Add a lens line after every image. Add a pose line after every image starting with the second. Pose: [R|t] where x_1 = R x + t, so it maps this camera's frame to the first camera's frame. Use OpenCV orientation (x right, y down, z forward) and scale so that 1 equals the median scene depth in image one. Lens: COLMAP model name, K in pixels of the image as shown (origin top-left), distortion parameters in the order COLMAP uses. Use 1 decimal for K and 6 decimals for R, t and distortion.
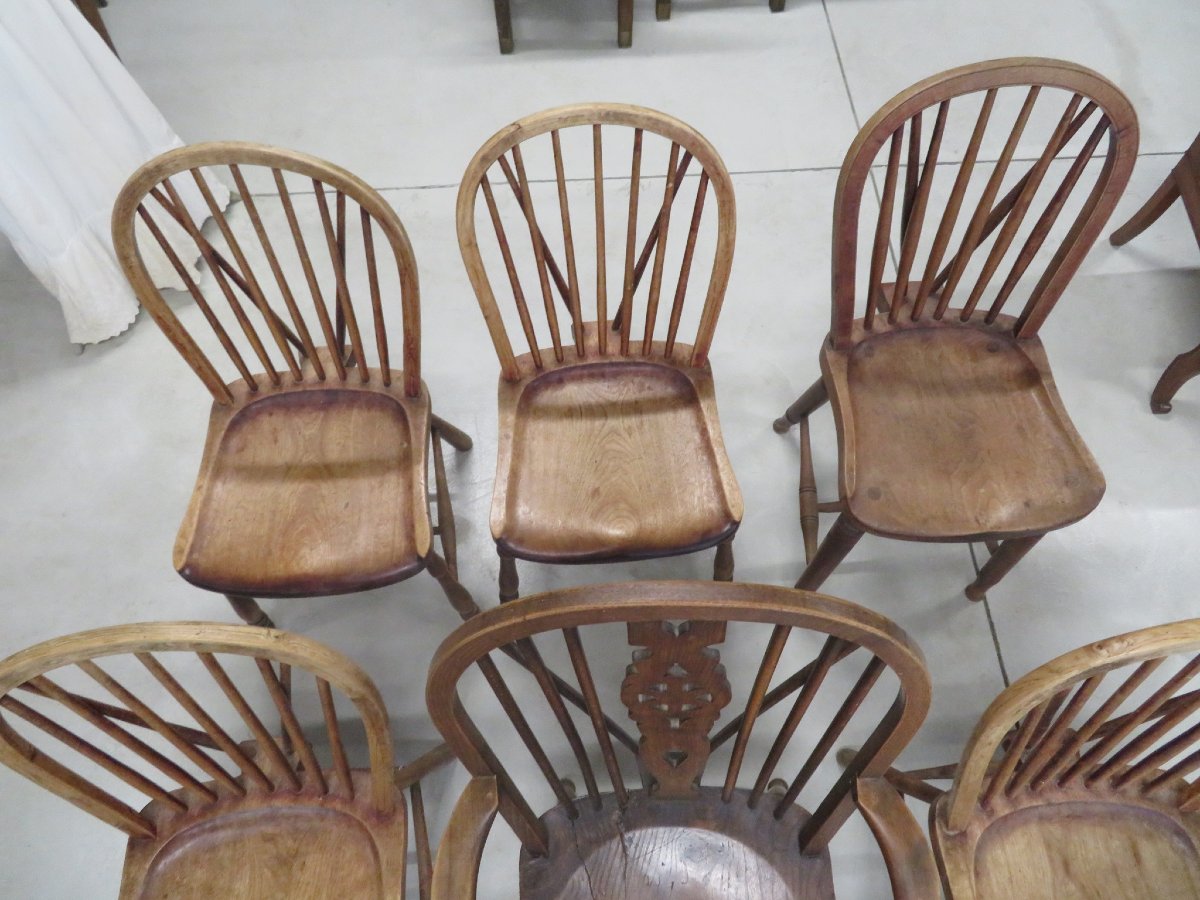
lens RADIAL K [[862.2, 0, 598.0], [0, 862.2, 450.2], [0, 0, 1]] dist [-0.007642, 0.004104]
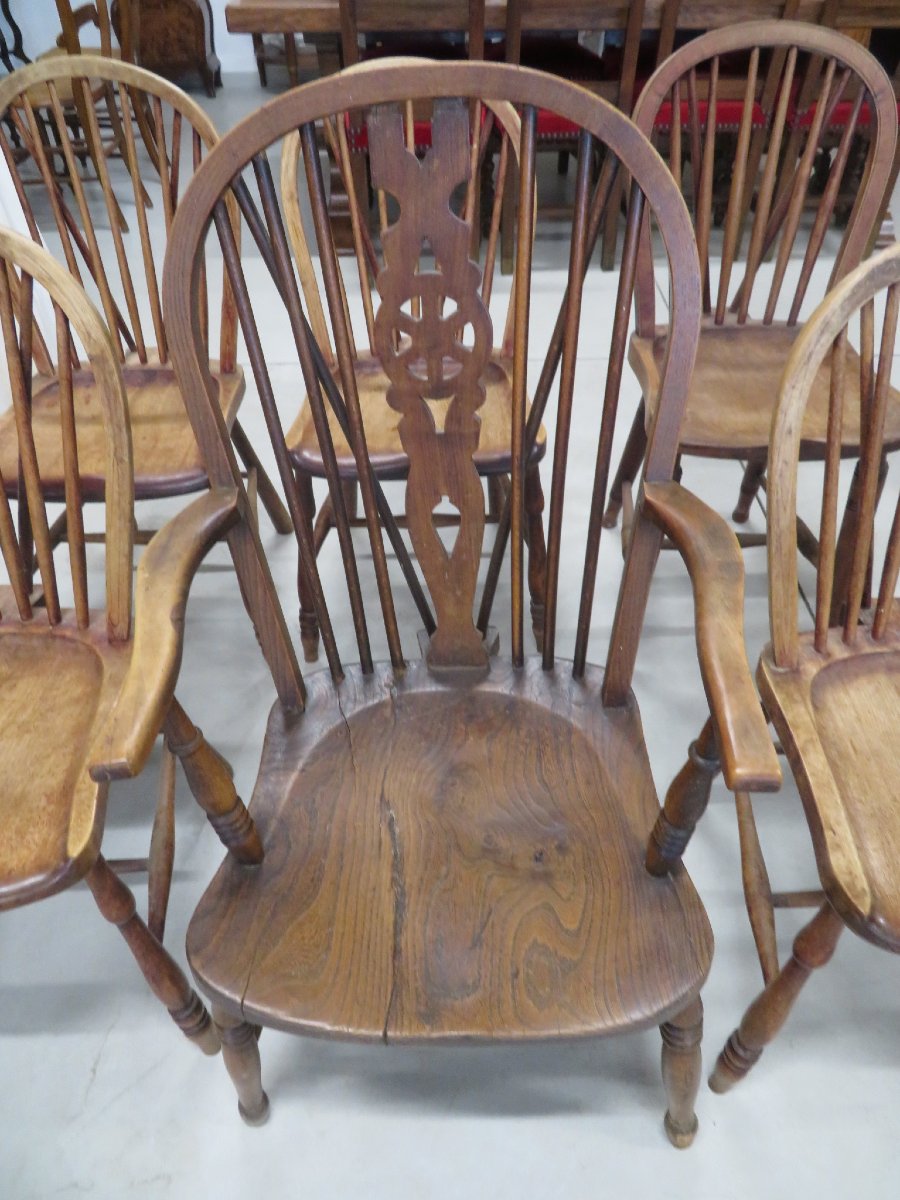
lens RADIAL K [[862.2, 0, 452.0], [0, 862.2, 600.9], [0, 0, 1]] dist [-0.007642, 0.004104]
pose [[0.999195, 0.025347, -0.031100, 0.113464], [-0.034670, 0.935589, -0.351385, 0.680325], [0.020190, 0.352180, 0.935714, 0.182008]]
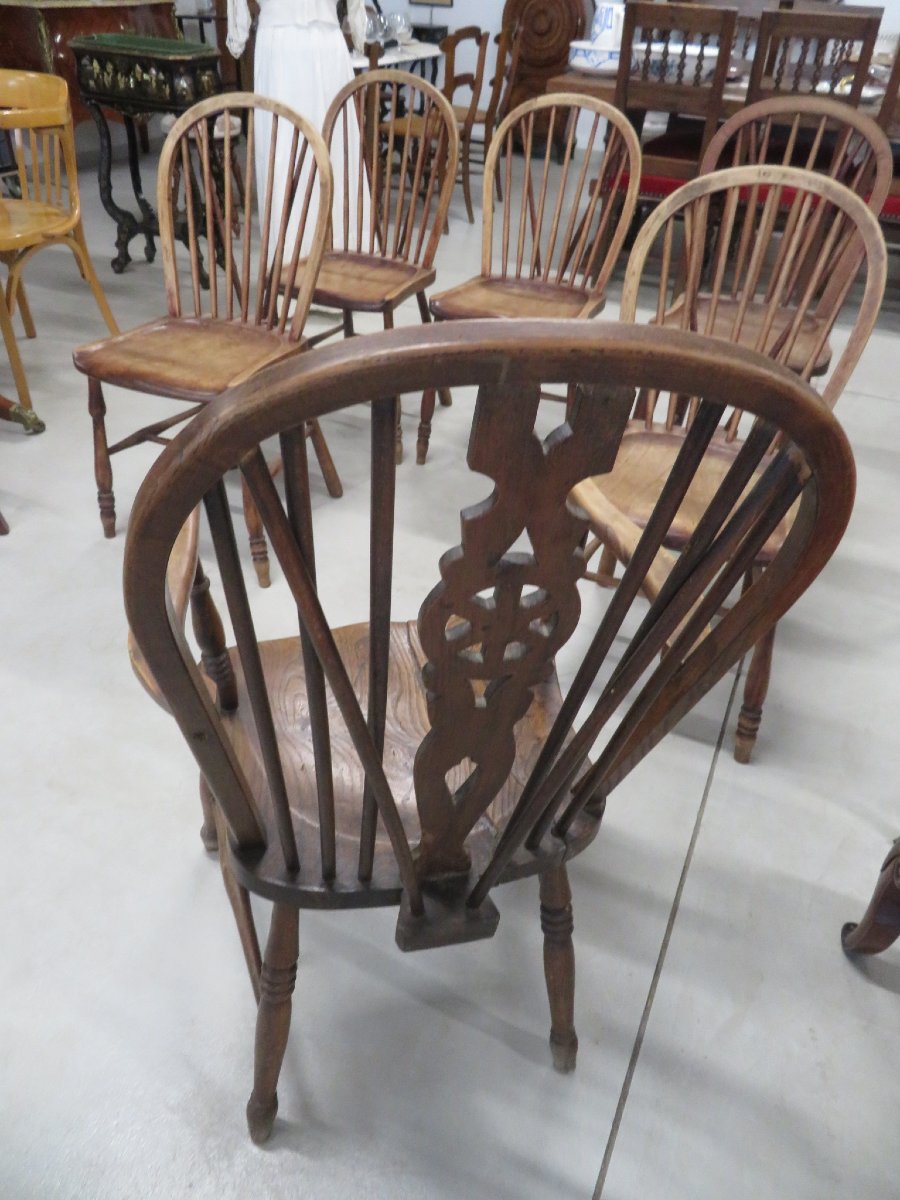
lens RADIAL K [[864.6, 0, 450.0], [0, 864.6, 600.0], [0, 0, 1]] dist [0.000015, 0.002109]
pose [[0.884841, 0.315892, -0.342446, 0.739931], [-0.436406, 0.819325, -0.371829, 1.314437], [0.163117, 0.478455, 0.862829, -0.137036]]
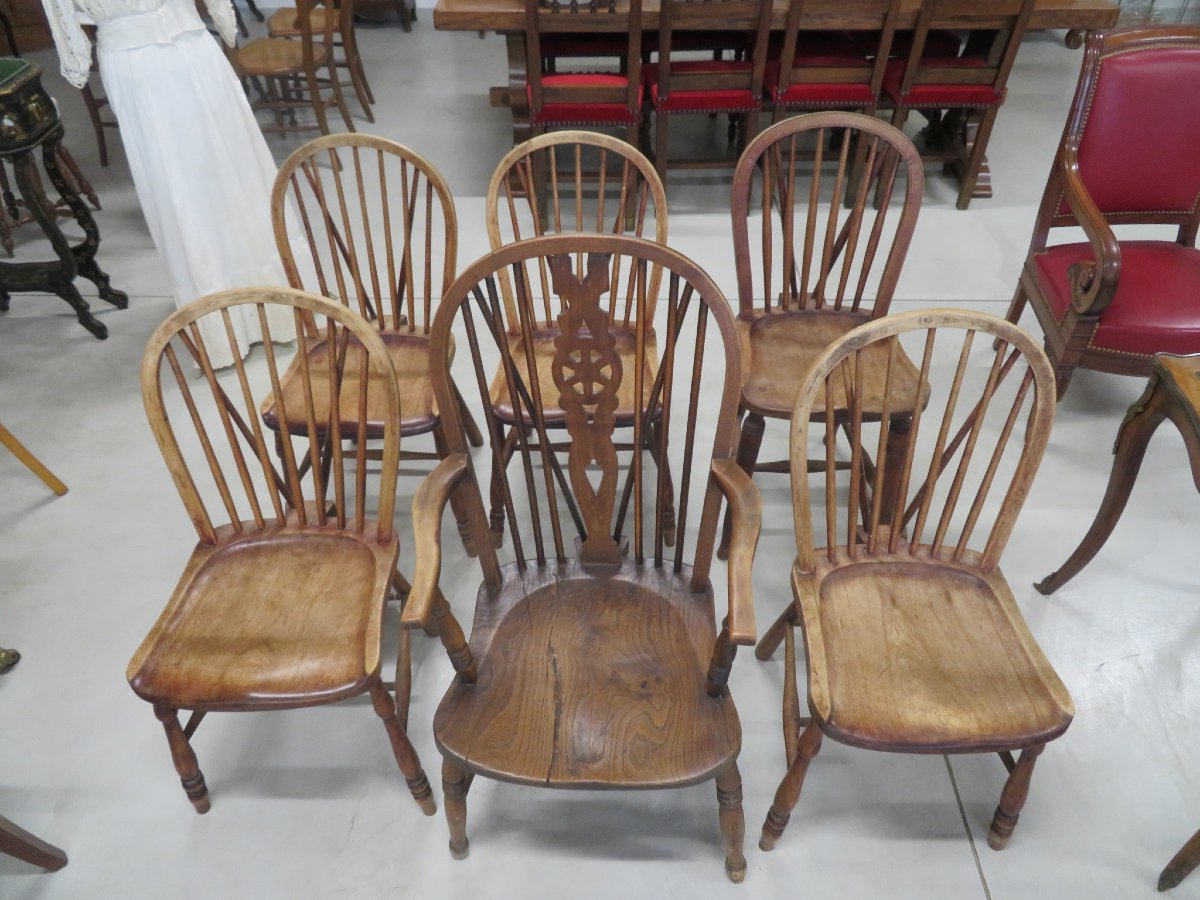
lens RADIAL K [[862.2, 0, 598.0], [0, 862.2, 450.2], [0, 0, 1]] dist [-0.007642, 0.004104]
pose [[0.997311, 0.049336, -0.054187, 0.156171], [-0.065744, 0.929010, -0.364167, 0.763881], [0.032374, 0.366750, 0.929756, -0.304955]]
